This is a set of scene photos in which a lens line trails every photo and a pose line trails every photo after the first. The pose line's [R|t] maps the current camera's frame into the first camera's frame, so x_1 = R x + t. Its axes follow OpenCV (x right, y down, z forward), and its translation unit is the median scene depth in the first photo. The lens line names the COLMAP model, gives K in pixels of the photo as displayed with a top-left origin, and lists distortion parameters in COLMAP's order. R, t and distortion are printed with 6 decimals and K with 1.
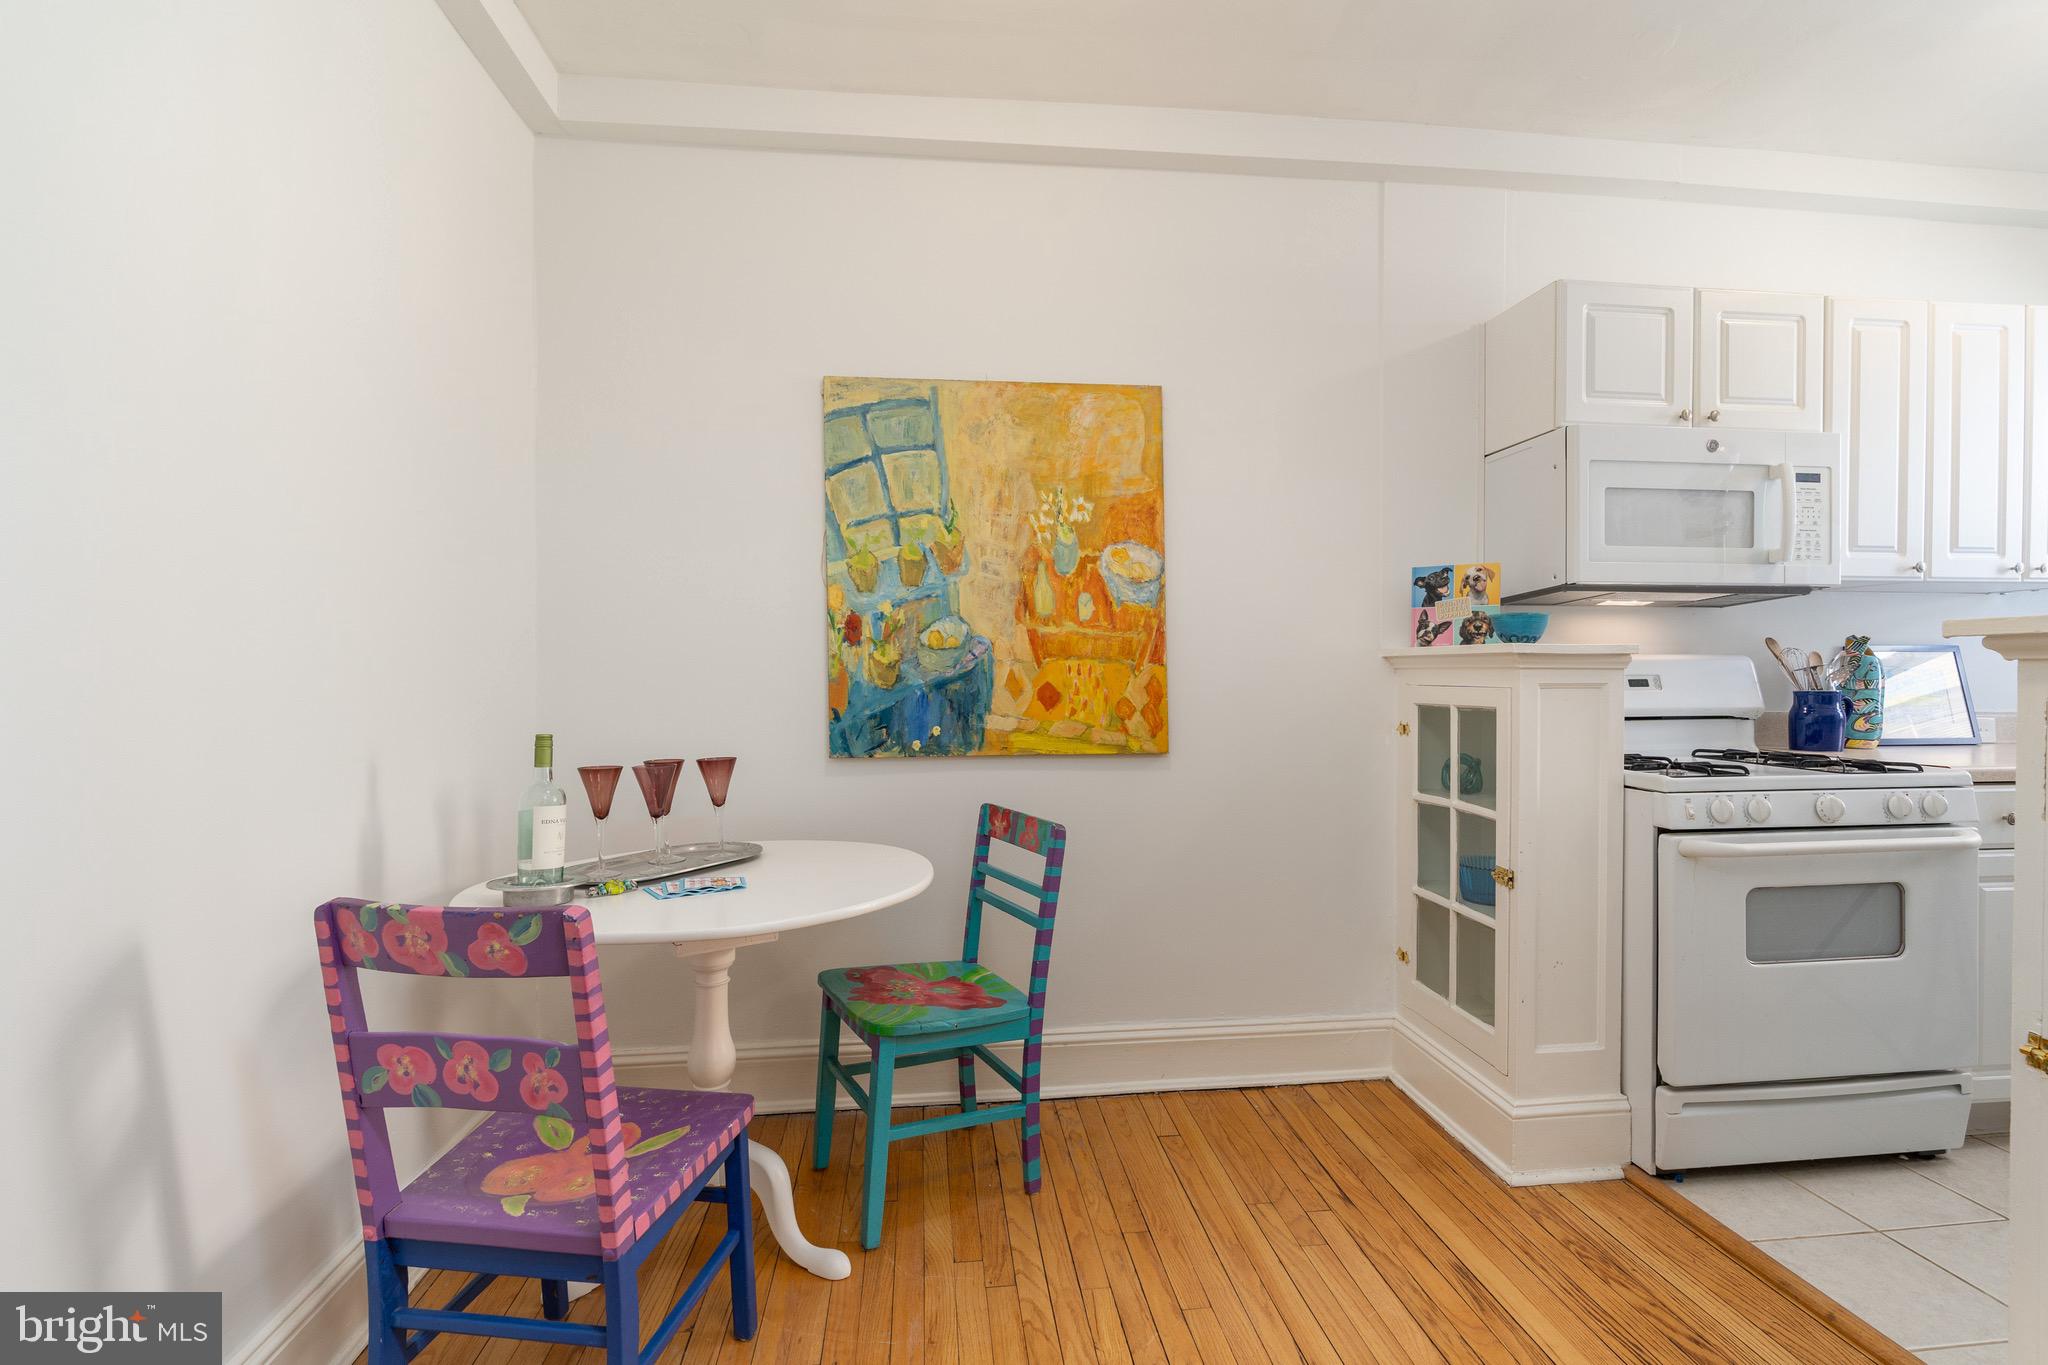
lens RADIAL K [[962.6, 0, 1026.9], [0, 962.6, 687.2], [0, 0, 1]] dist [-0.002070, 0.000029]
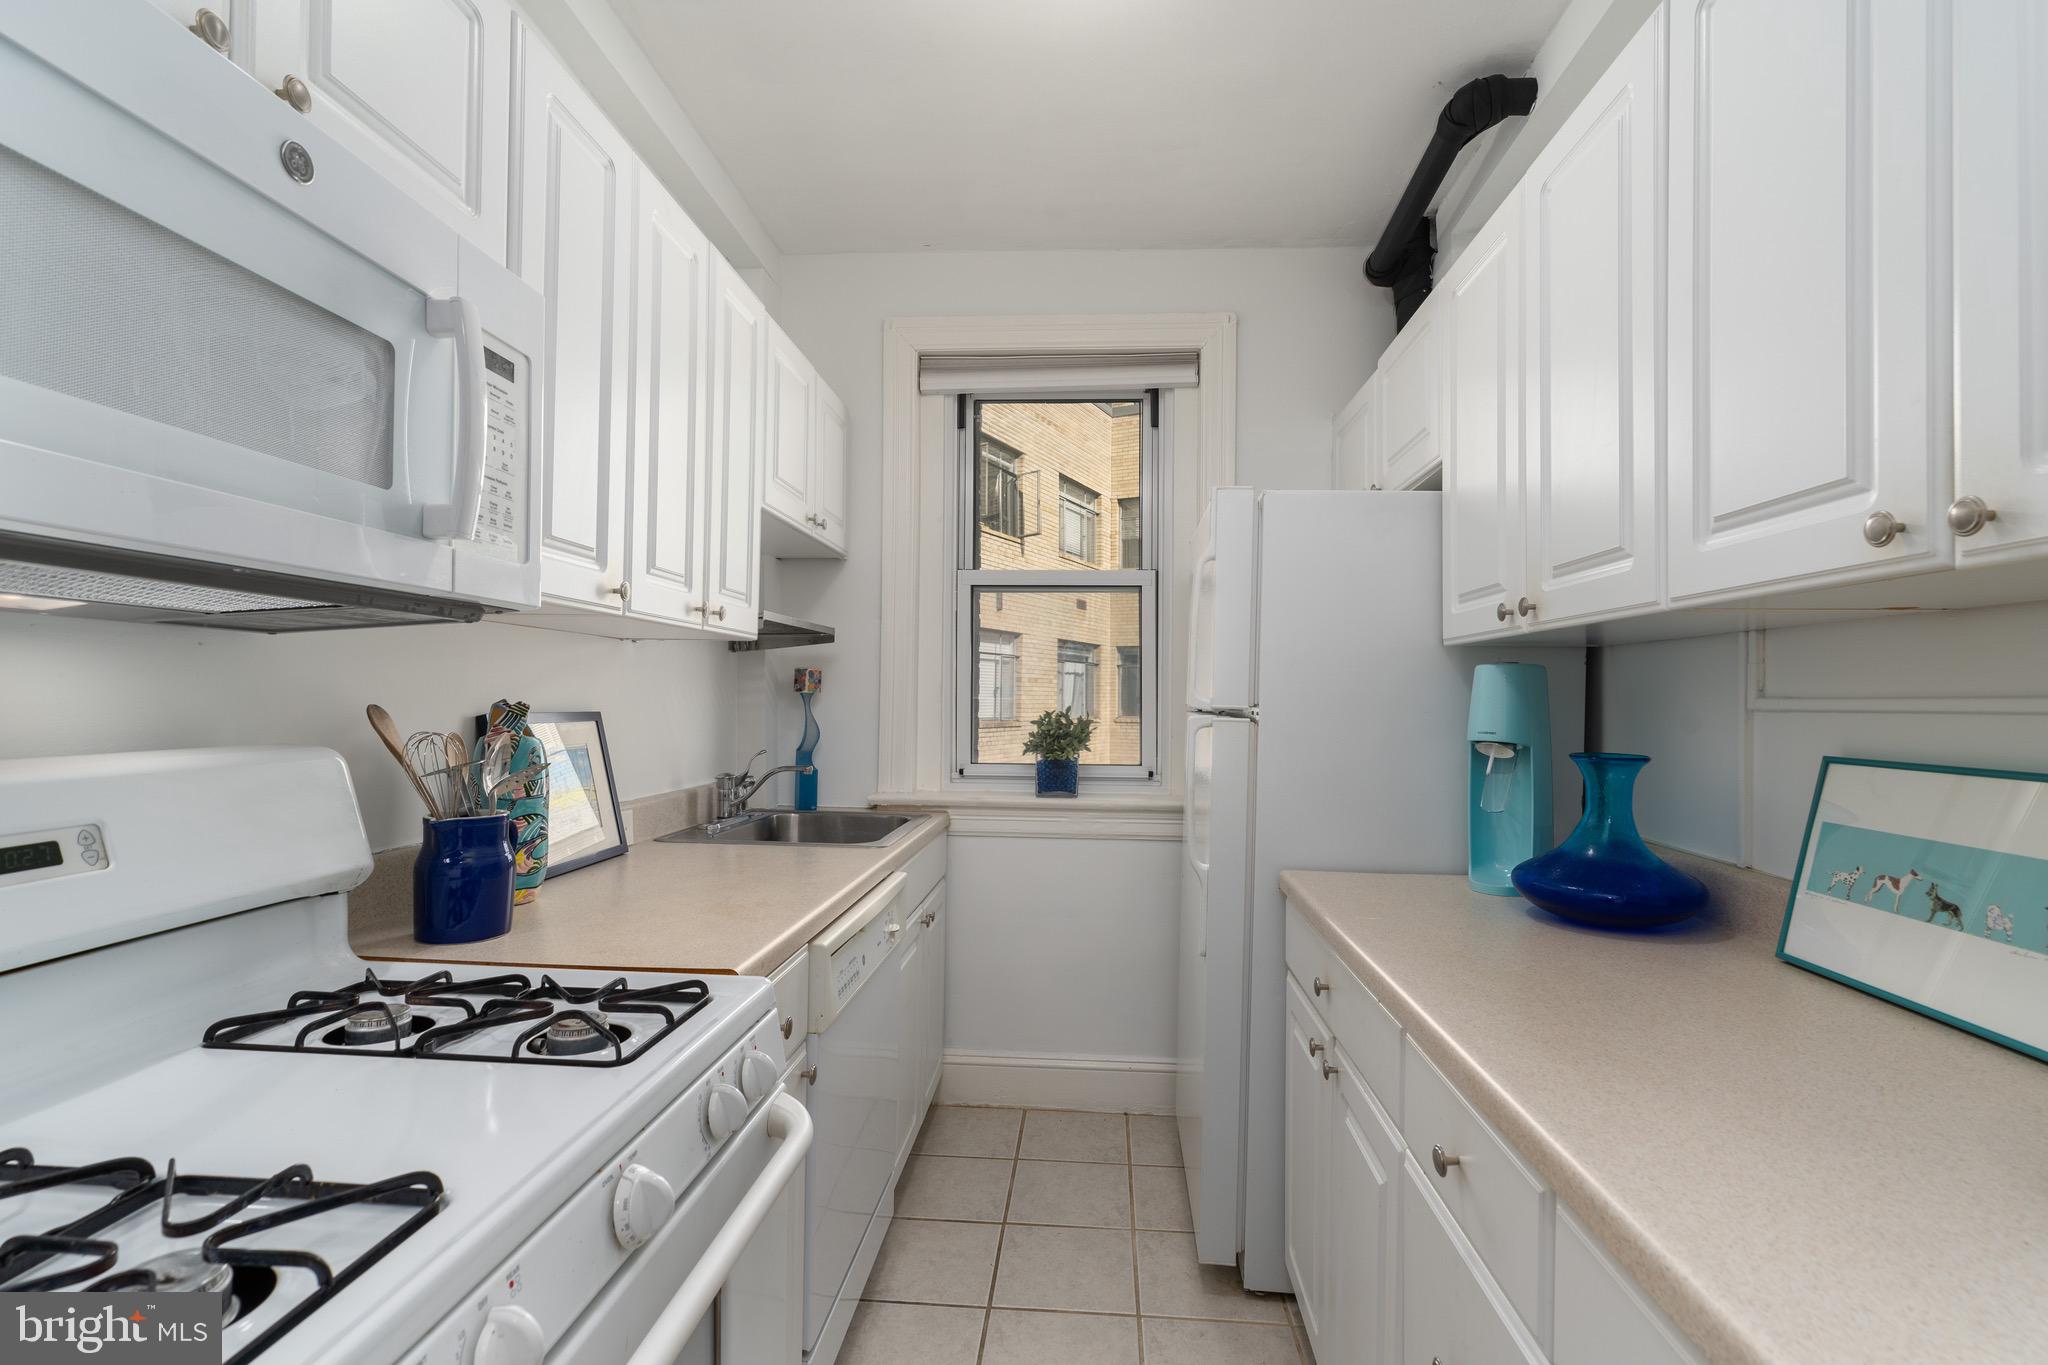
lens RADIAL K [[909.7, 0, 1029.5], [0, 909.7, 686.7], [0, 0, 1]] dist [-0.021966, -0.000045]
pose [[0.180855, 0.014756, 0.983399, 0.429524], [0.004335, 0.999866, -0.015801, -0.056827], [-0.983500, 0.007120, 0.180767, 0.652605]]
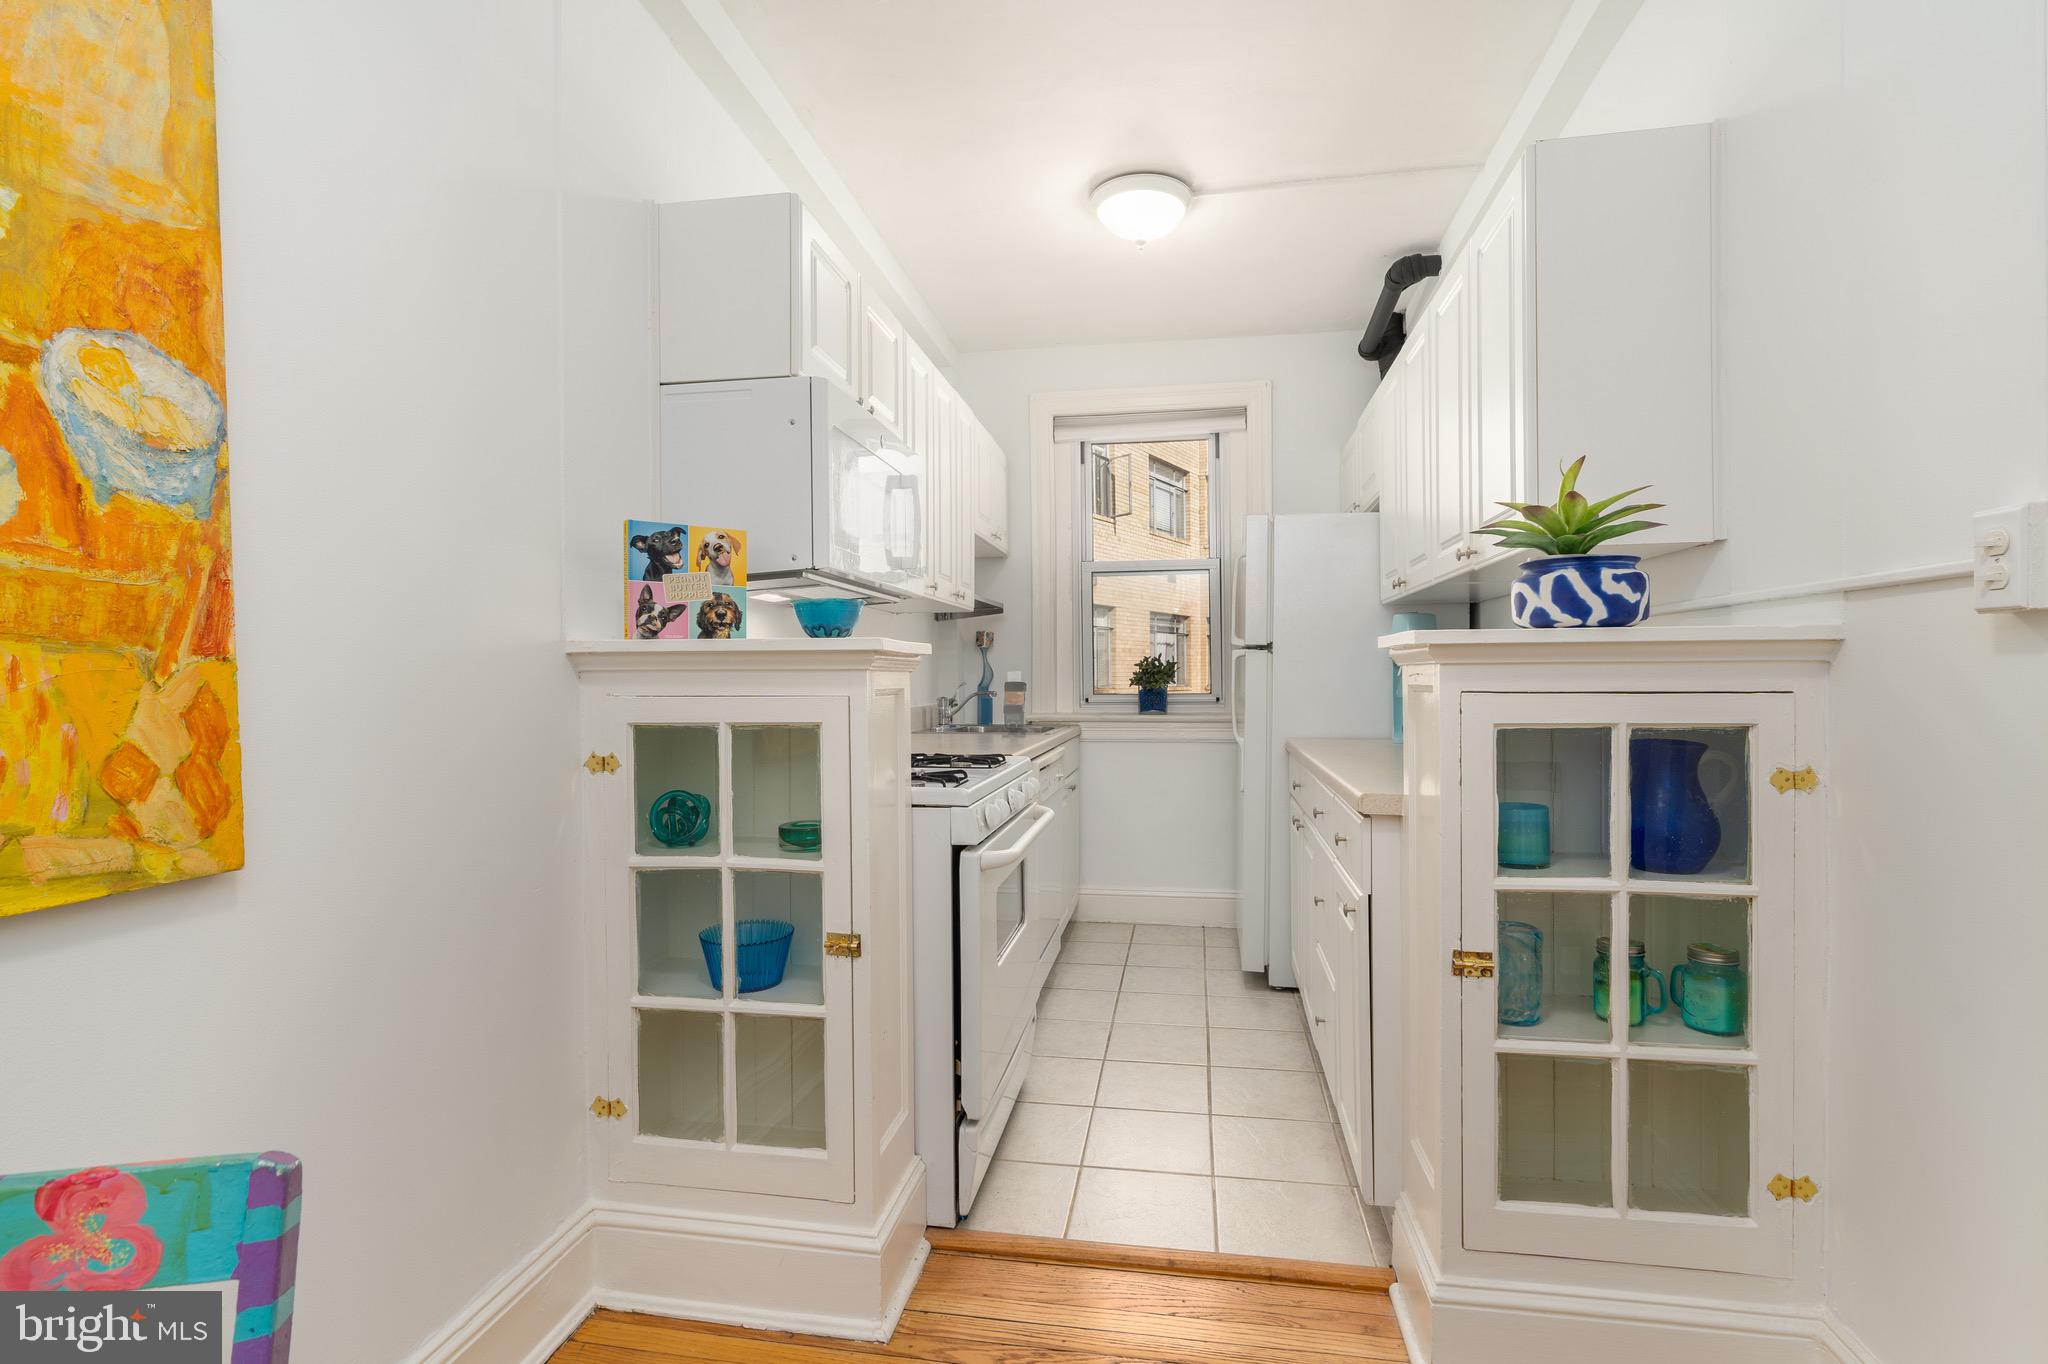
lens RADIAL K [[962.6, 0, 1026.9], [0, 962.6, 686.7], [0, 0, 1]] dist [-0.002070, 0.000029]
pose [[0.274188, -0.010671, 0.961617, -0.169551], [0.021236, 0.999762, 0.005039, -0.006442], [-0.961442, 0.019039, 0.274349, 0.567051]]
